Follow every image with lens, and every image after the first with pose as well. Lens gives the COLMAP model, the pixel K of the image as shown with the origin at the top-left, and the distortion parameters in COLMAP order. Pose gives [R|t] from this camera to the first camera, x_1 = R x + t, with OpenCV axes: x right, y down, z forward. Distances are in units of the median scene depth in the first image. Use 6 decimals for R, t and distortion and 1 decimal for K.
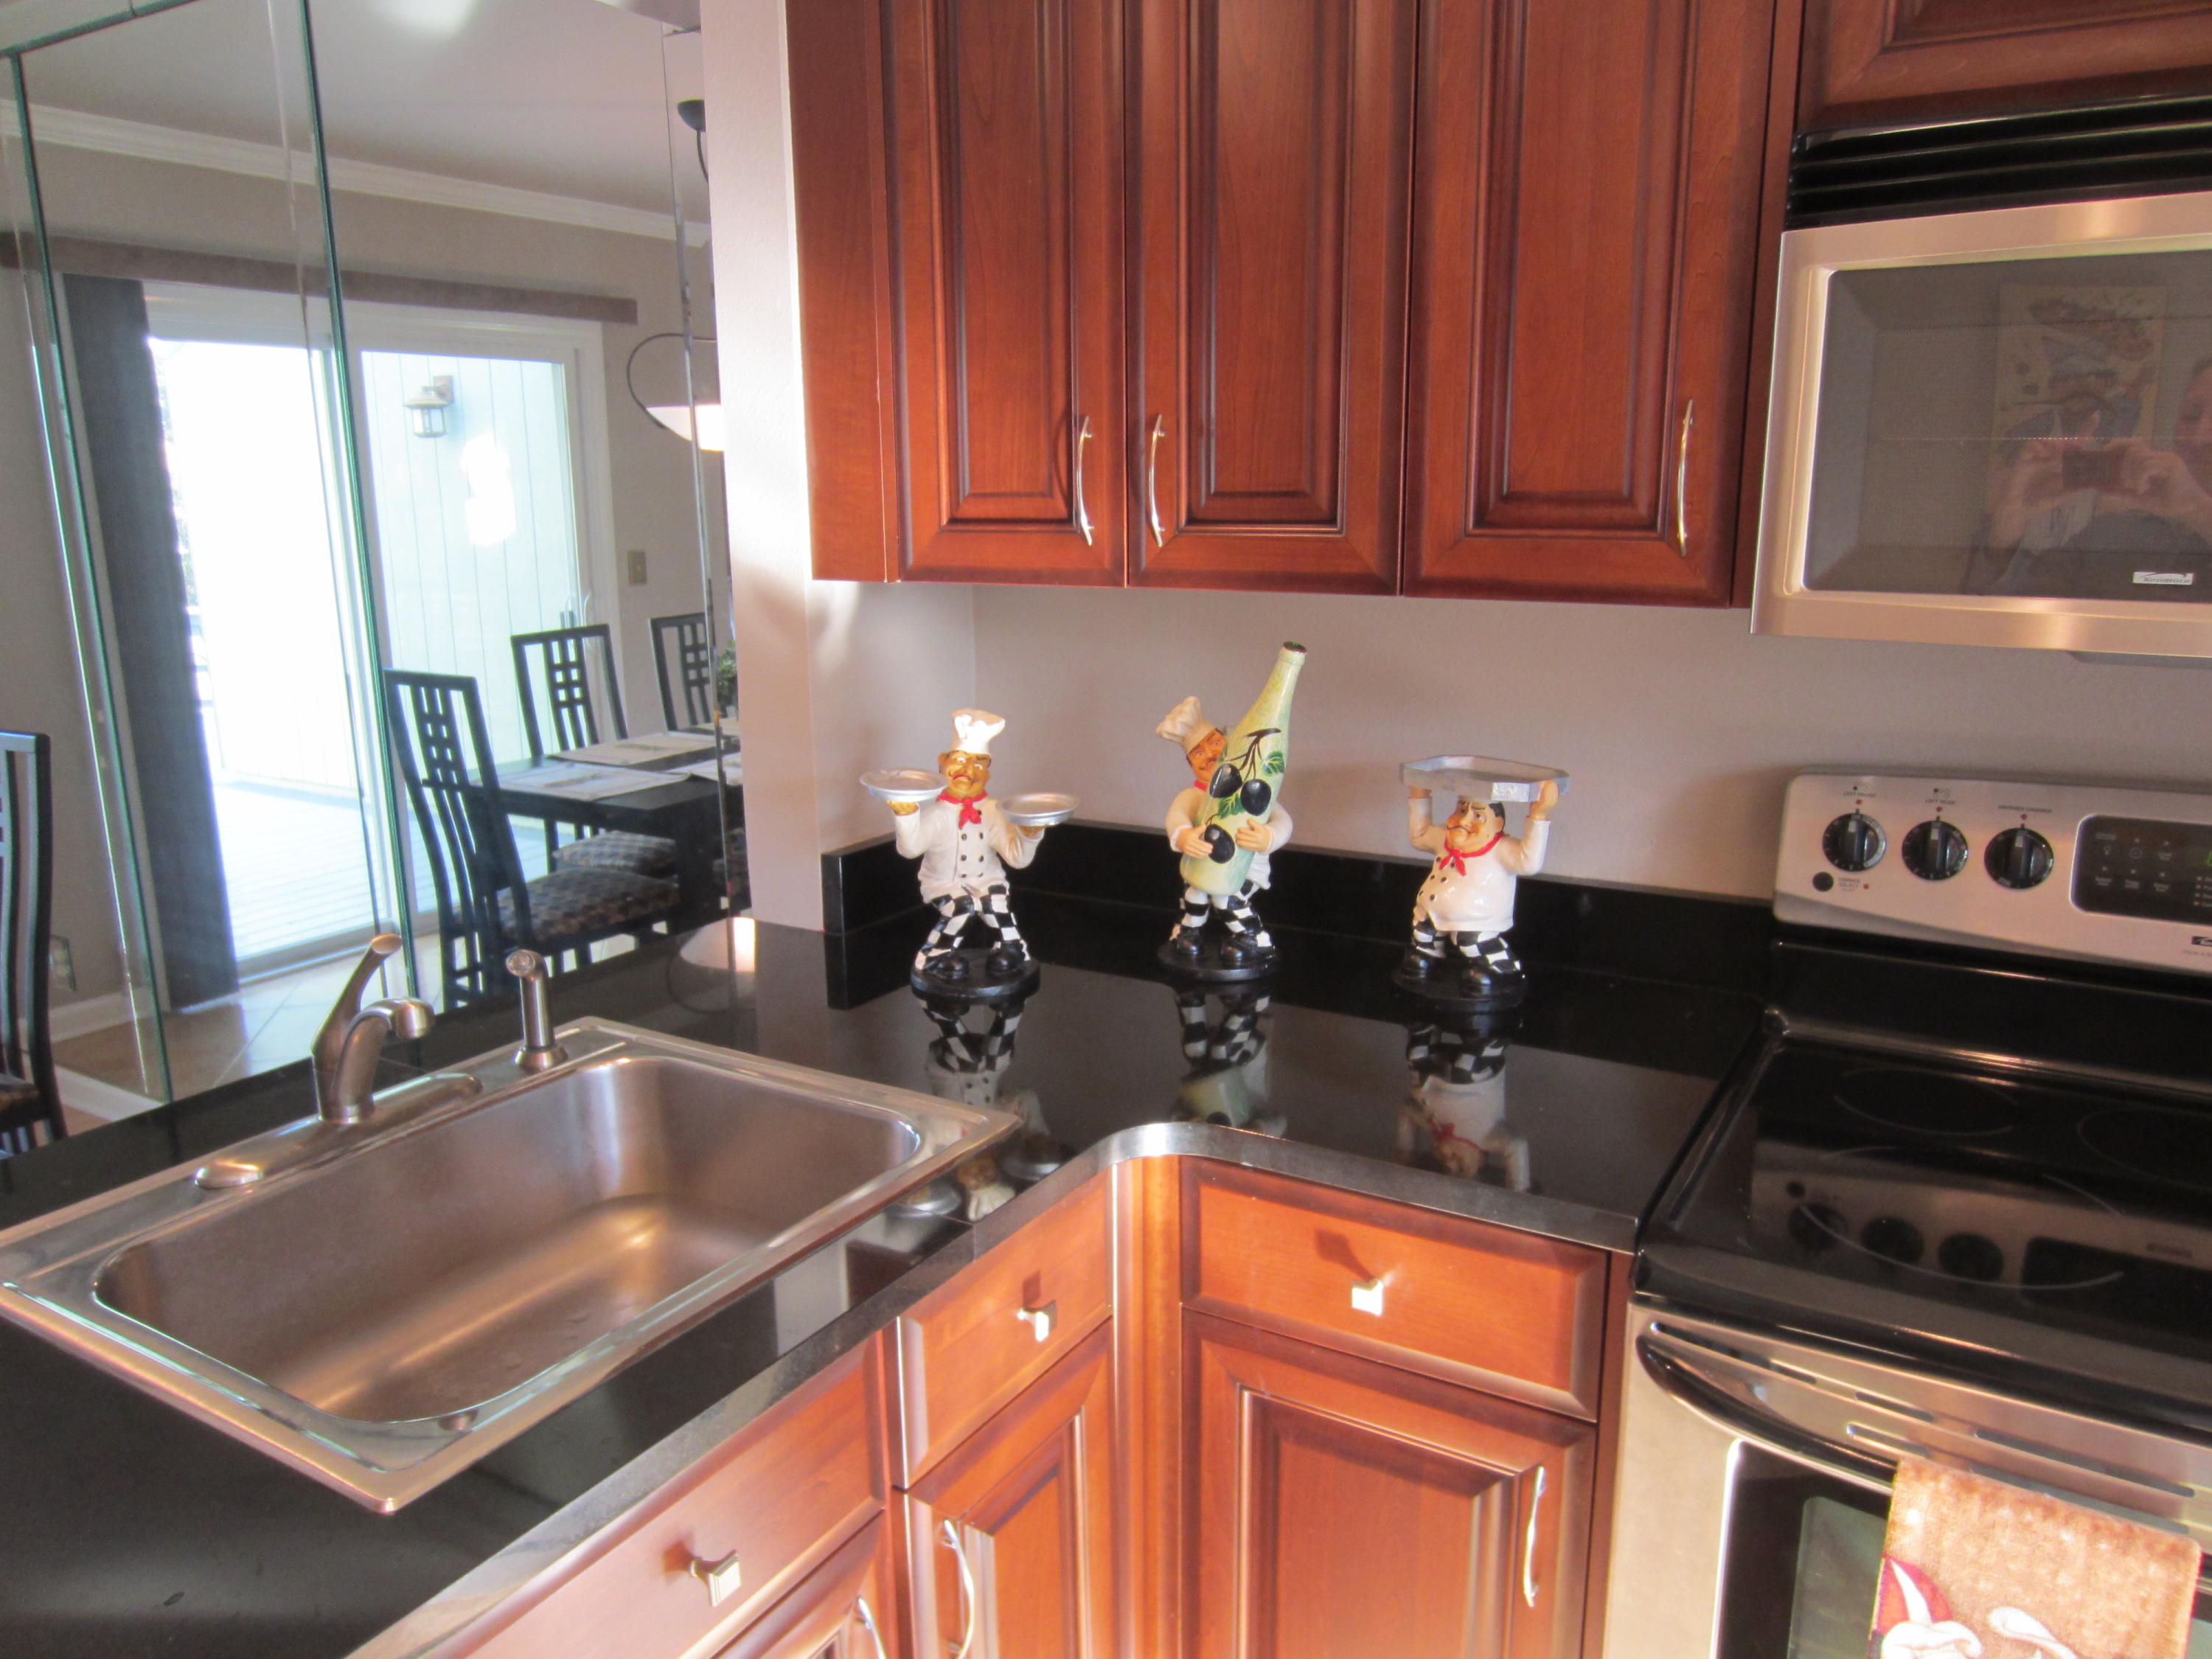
lens RADIAL K [[1596.6, 0, 1111.9], [0, 1596.6, 825.1], [0, 0, 1]] dist [-0.025656, 0.017171]
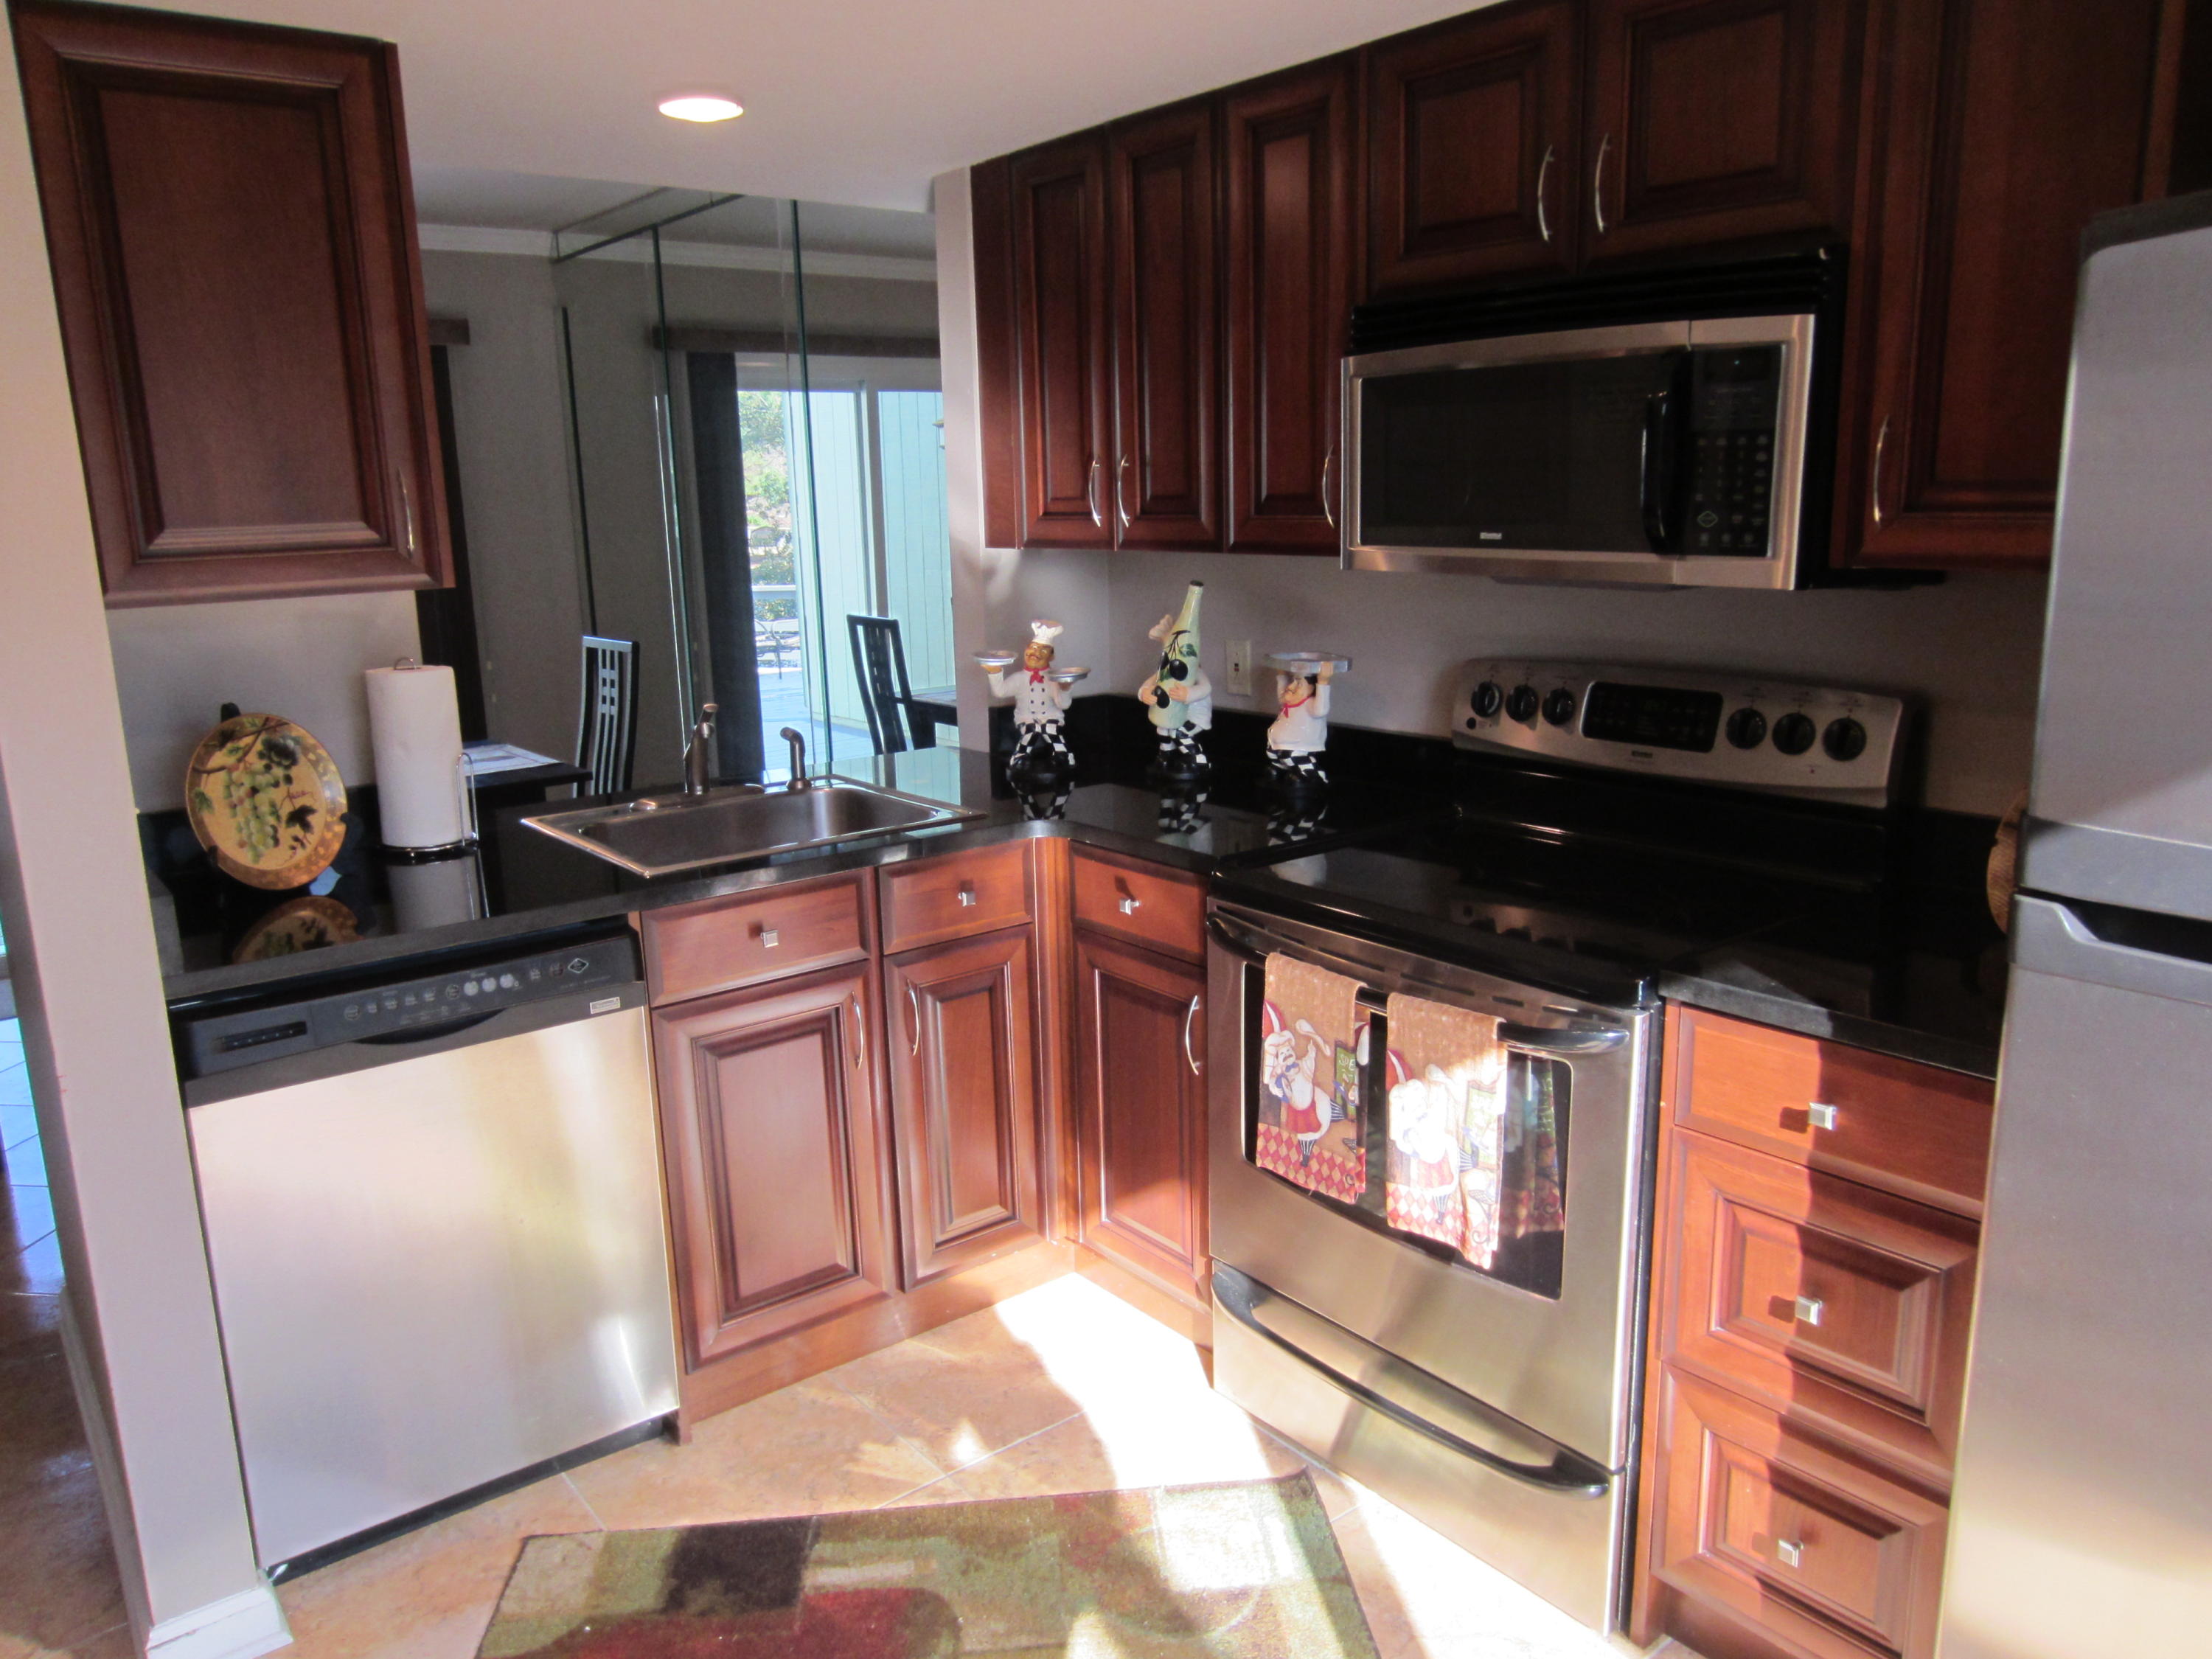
lens RADIAL K [[1596.6, 0, 1099.7], [0, 1596.6, 836.4], [0, 0, 1]] dist [-0.025656, 0.017171]
pose [[0.933671, 0.062018, -0.352720, 0.622366], [-0.057374, 0.998073, 0.023616, 0.125285], [0.353505, -0.001812, 0.935431, -0.652503]]
